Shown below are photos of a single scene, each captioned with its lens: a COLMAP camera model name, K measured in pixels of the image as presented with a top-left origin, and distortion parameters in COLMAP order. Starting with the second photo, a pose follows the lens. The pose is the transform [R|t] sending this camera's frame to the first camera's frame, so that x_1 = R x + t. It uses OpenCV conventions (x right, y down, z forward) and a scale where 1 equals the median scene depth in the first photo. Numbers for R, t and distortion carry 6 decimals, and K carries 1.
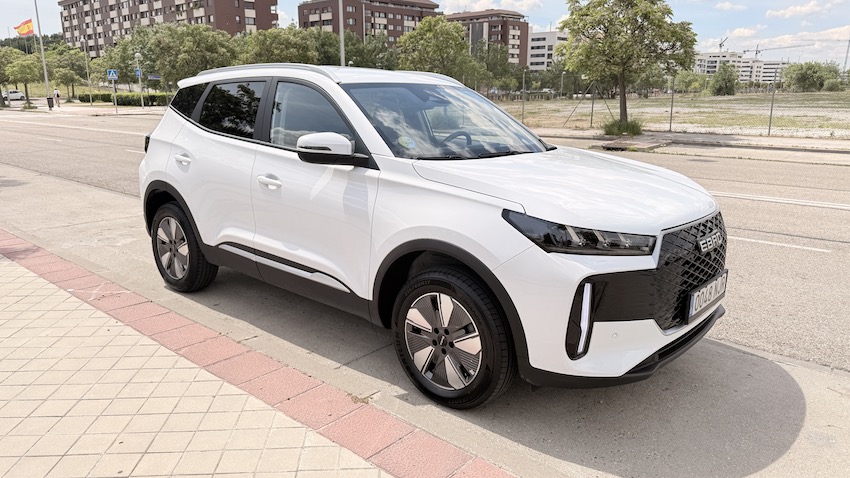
lens RADIAL K [[599.1, 0, 425.0], [0, 599.1, 239.0], [0, 0, 1]] dist [0.060259, -0.078474]
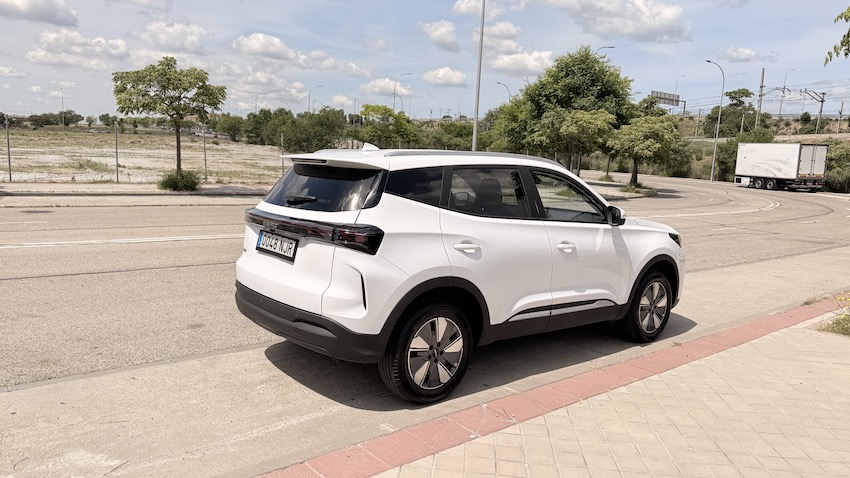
lens RADIAL K [[599.1, 0, 425.0], [0, 599.1, 239.0], [0, 0, 1]] dist [0.060259, -0.078474]
pose [[0.166799, -0.140406, 0.975943, -1.545684], [0.166082, 0.979667, 0.112556, -0.303488], [-0.971903, 0.143312, 0.186727, 1.041244]]
